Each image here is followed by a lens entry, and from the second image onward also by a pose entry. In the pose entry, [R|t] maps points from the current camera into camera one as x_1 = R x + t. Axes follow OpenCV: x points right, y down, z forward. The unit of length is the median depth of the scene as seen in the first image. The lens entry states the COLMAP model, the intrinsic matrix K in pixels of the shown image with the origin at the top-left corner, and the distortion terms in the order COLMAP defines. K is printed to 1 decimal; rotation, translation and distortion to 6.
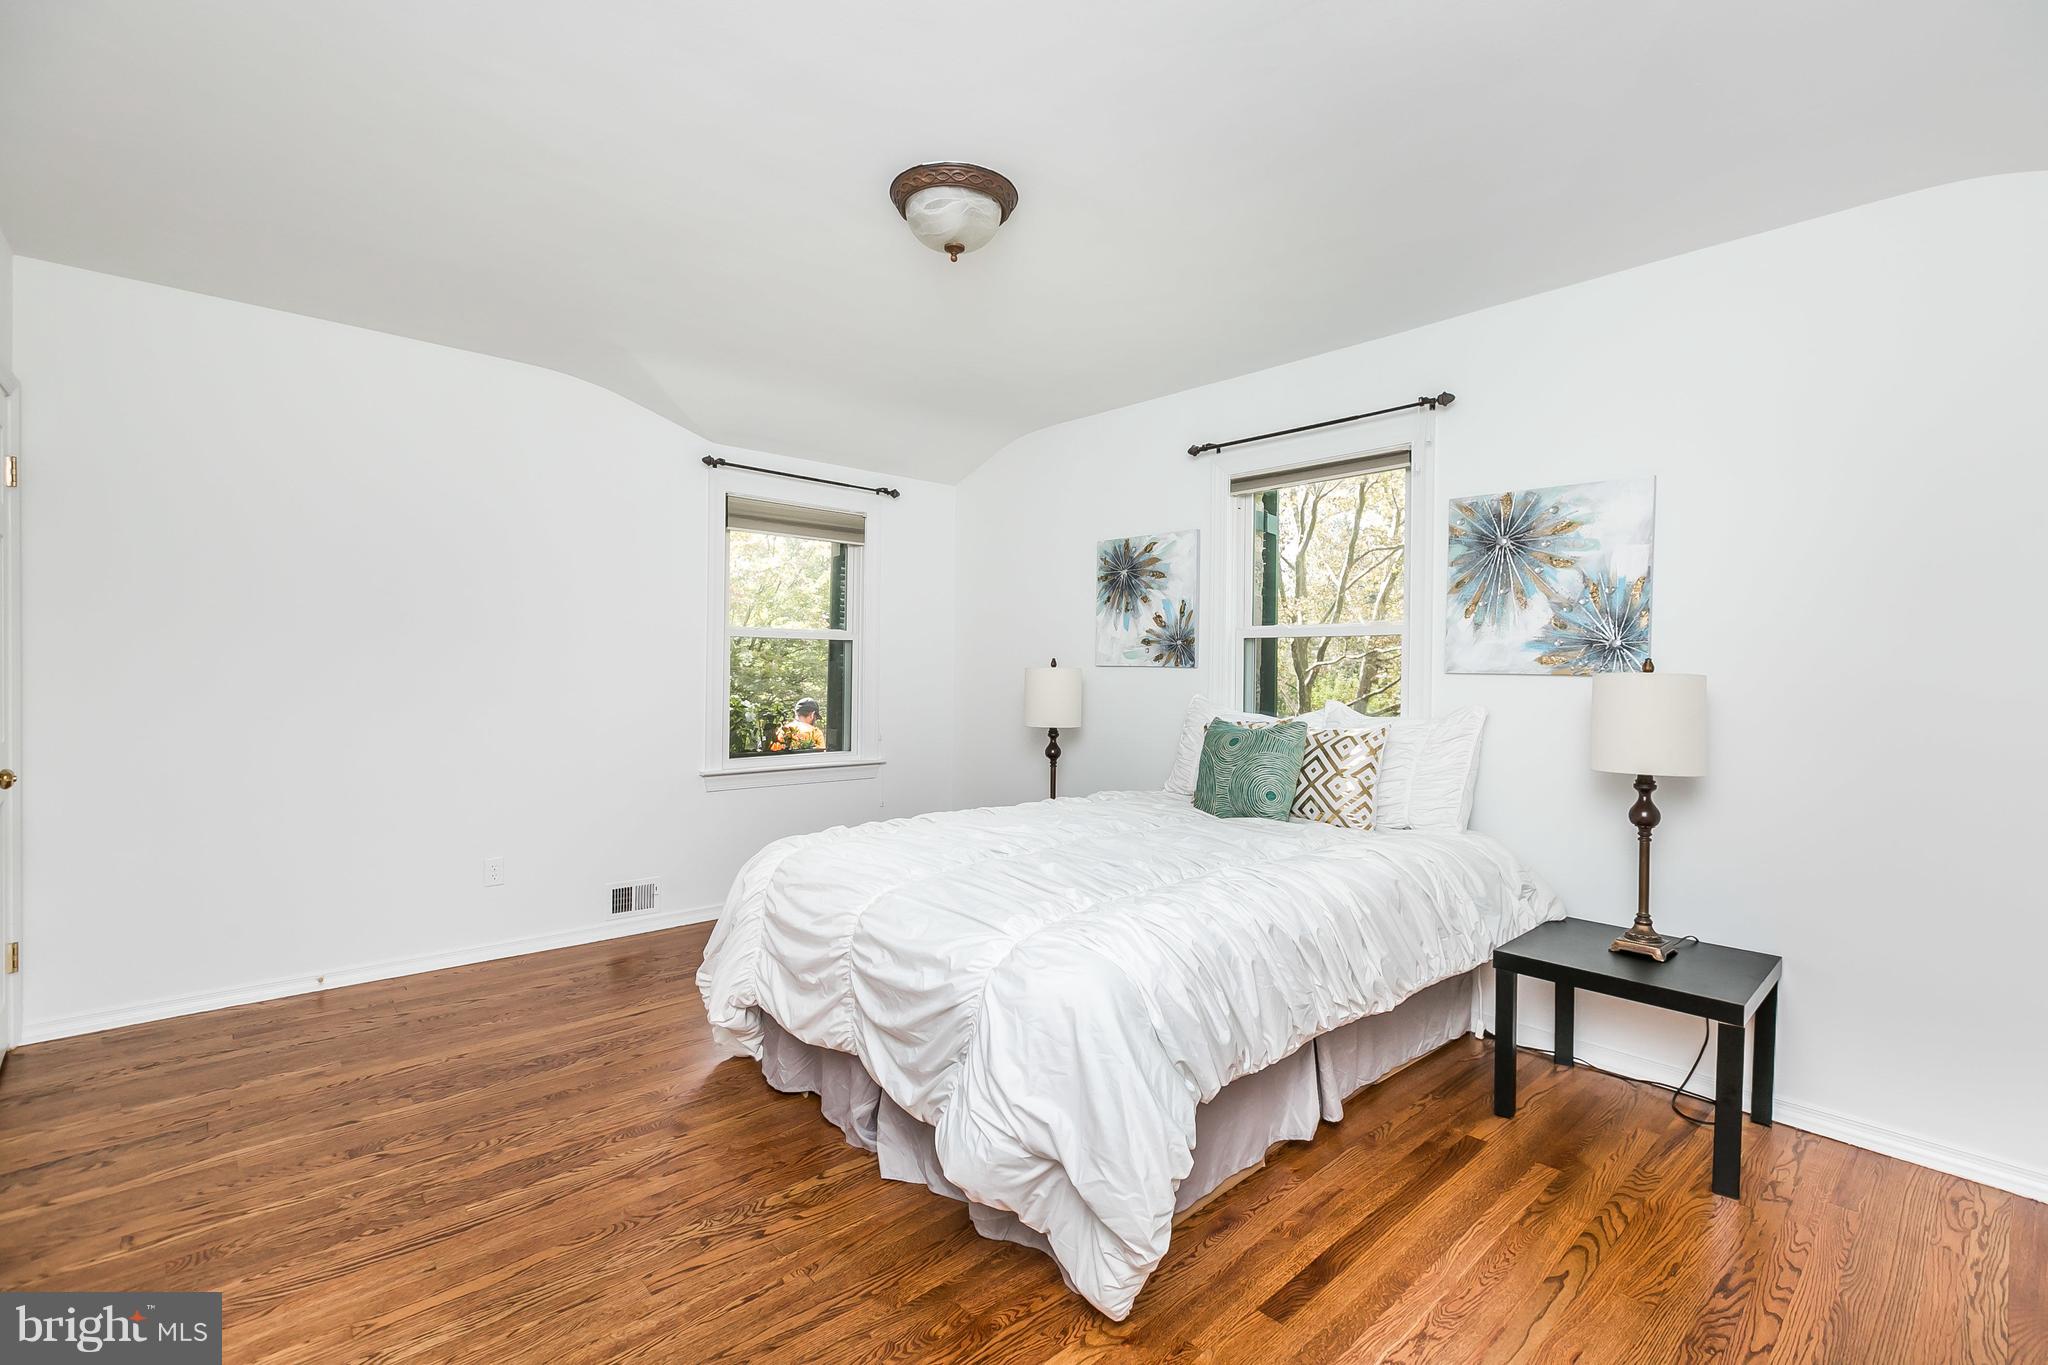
lens RADIAL K [[911.4, 0, 1028.0], [0, 911.4, 675.5], [0, 0, 1]] dist [0.025017, 0.000039]
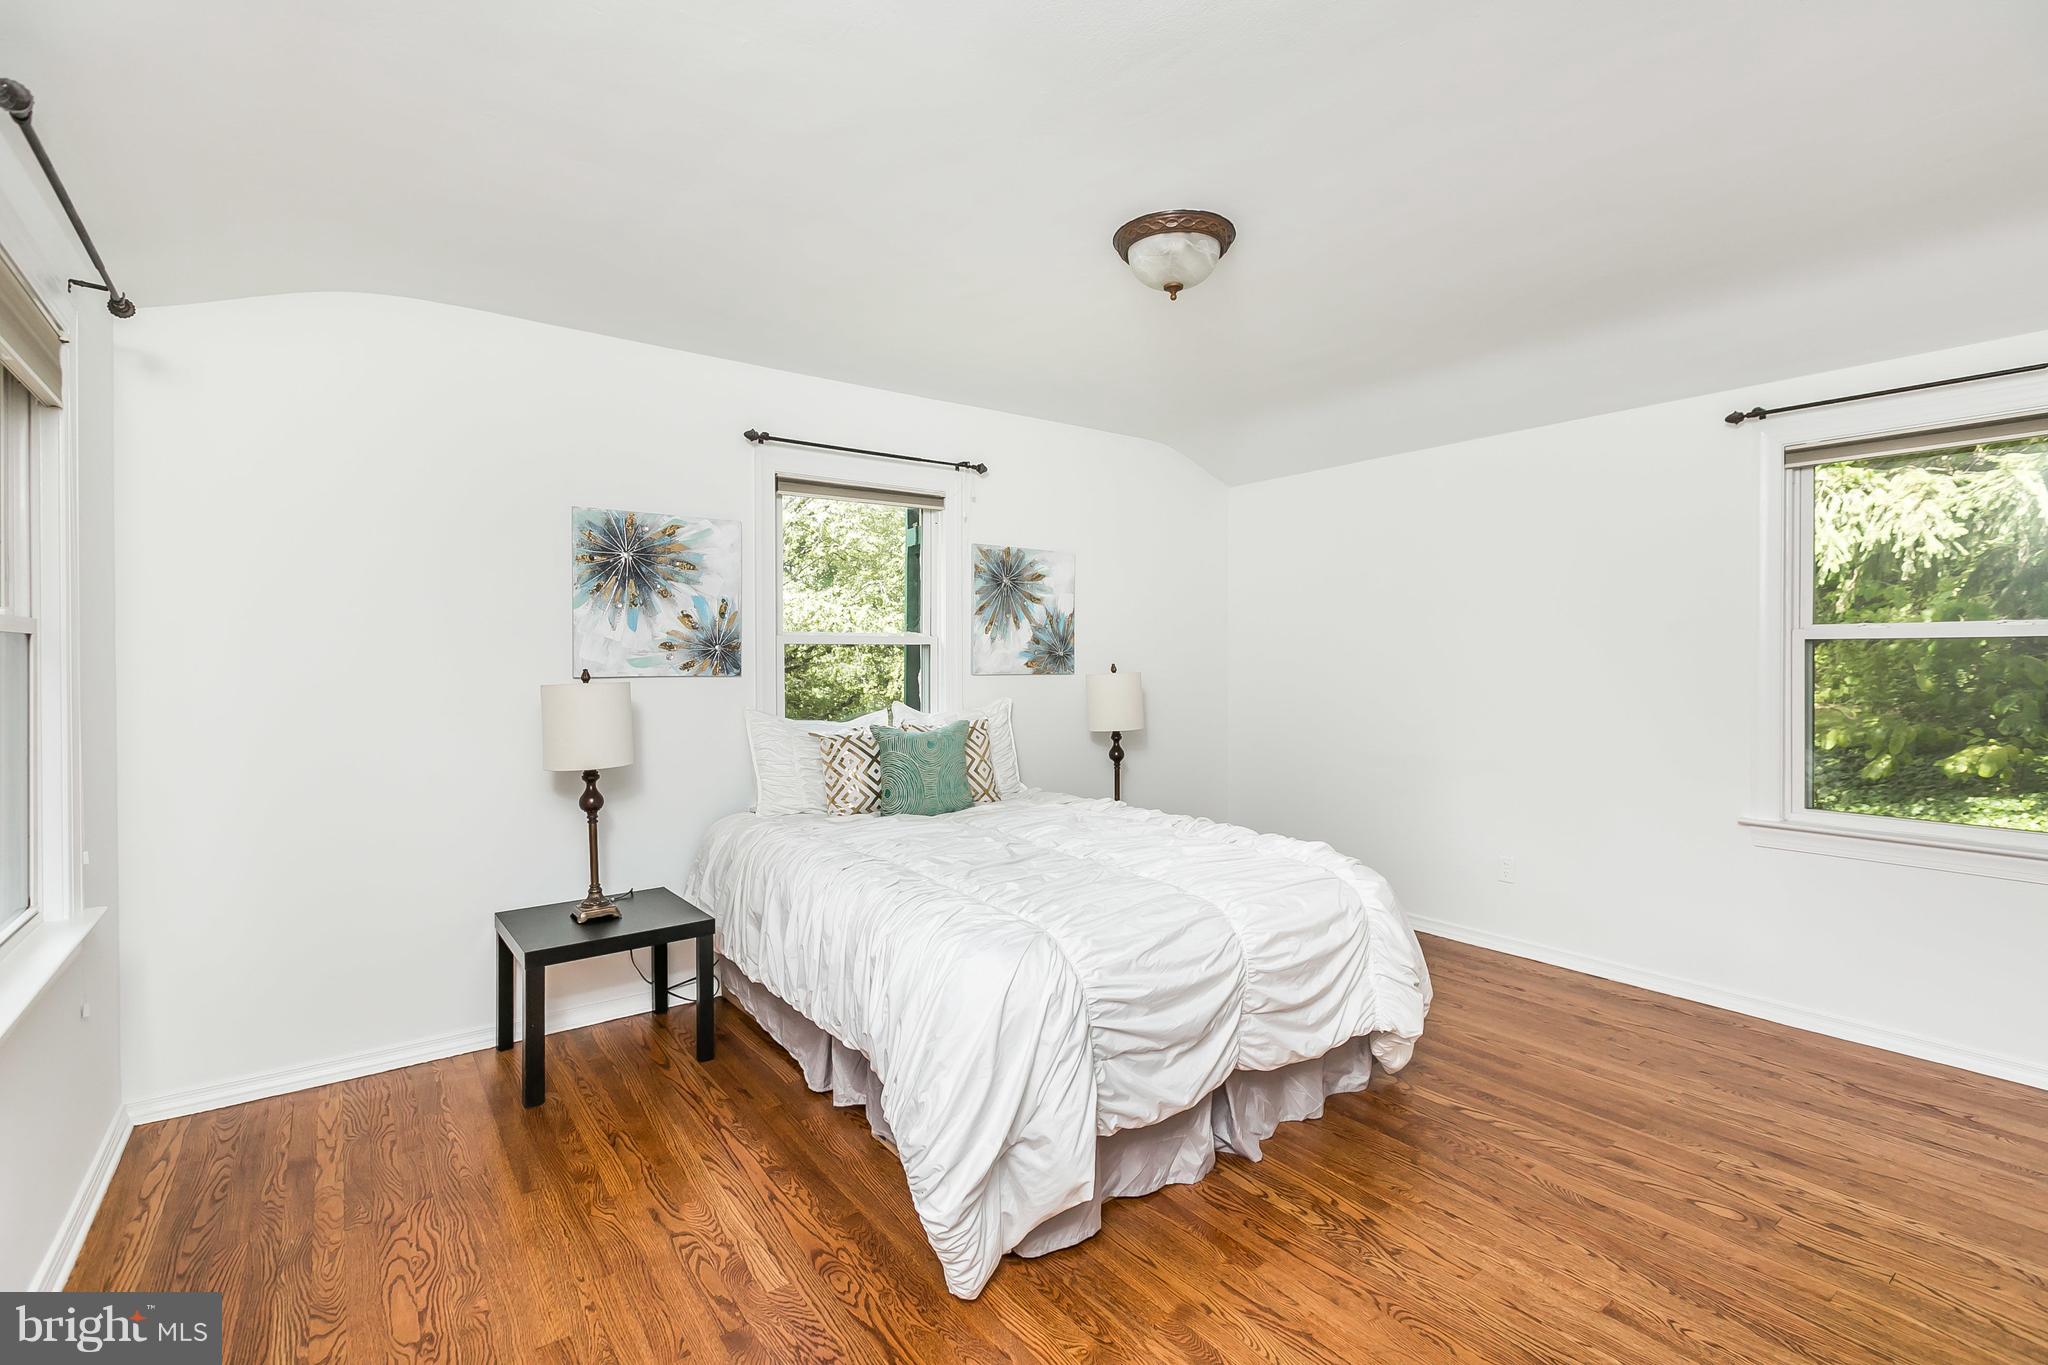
lens RADIAL K [[916.4, 0, 1023.9], [0, 916.4, 666.1], [0, 0, 1]] dist [-0.001513, 0.000023]
pose [[0.100789, -0.018092, 0.994743, -0.864783], [0.017151, 0.999718, 0.016445, -0.036261], [-0.994760, 0.015404, 0.101071, 0.807623]]
